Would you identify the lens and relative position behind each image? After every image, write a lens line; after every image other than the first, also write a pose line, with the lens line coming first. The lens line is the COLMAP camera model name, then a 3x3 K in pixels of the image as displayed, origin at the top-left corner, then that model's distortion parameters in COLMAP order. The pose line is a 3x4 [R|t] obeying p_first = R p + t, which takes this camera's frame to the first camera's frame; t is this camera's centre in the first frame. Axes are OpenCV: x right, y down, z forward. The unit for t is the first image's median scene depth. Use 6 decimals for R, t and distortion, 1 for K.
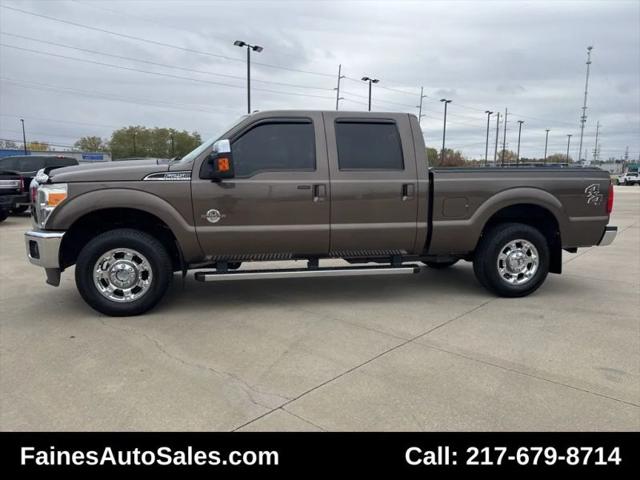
lens RADIAL K [[442.5, 0, 315.1], [0, 442.5, 237.8], [0, 0, 1]] dist [0.098914, -0.138103]
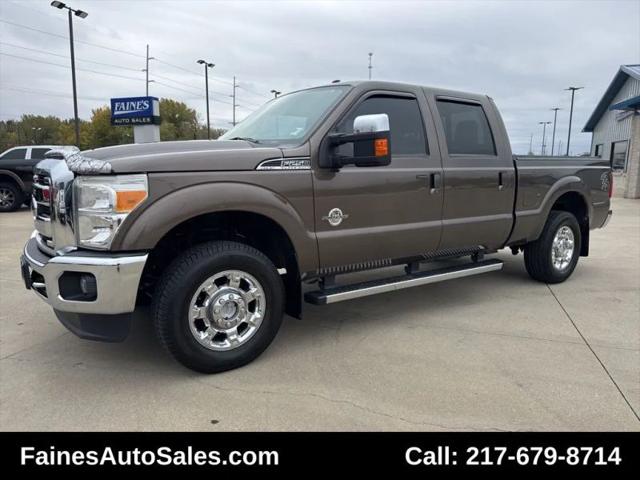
lens RADIAL K [[442.5, 0, 315.1], [0, 442.5, 237.8], [0, 0, 1]] dist [0.098914, -0.138103]
pose [[0.916661, -0.062154, 0.394803, -0.531656], [0.053775, 0.998032, 0.032265, -0.037774], [-0.396031, -0.008346, 0.918199, 0.312181]]
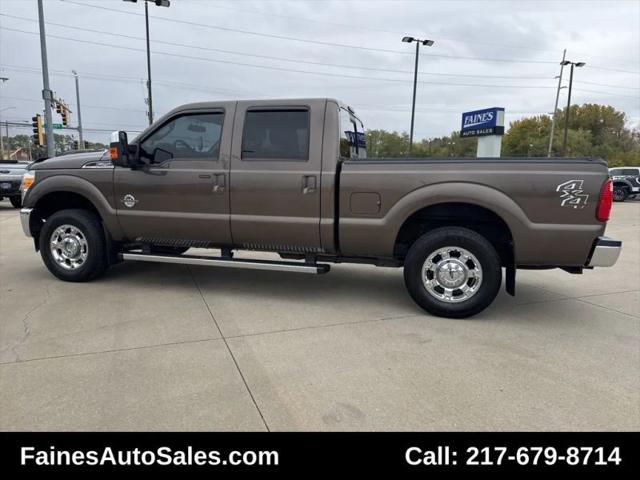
lens RADIAL K [[442.5, 0, 315.1], [0, 442.5, 237.8], [0, 0, 1]] dist [0.098914, -0.138103]
pose [[0.899288, 0.072938, -0.431231, 0.641803], [-0.072664, 0.997209, 0.017133, -0.009491], [0.431278, 0.015928, 0.902079, 0.186229]]
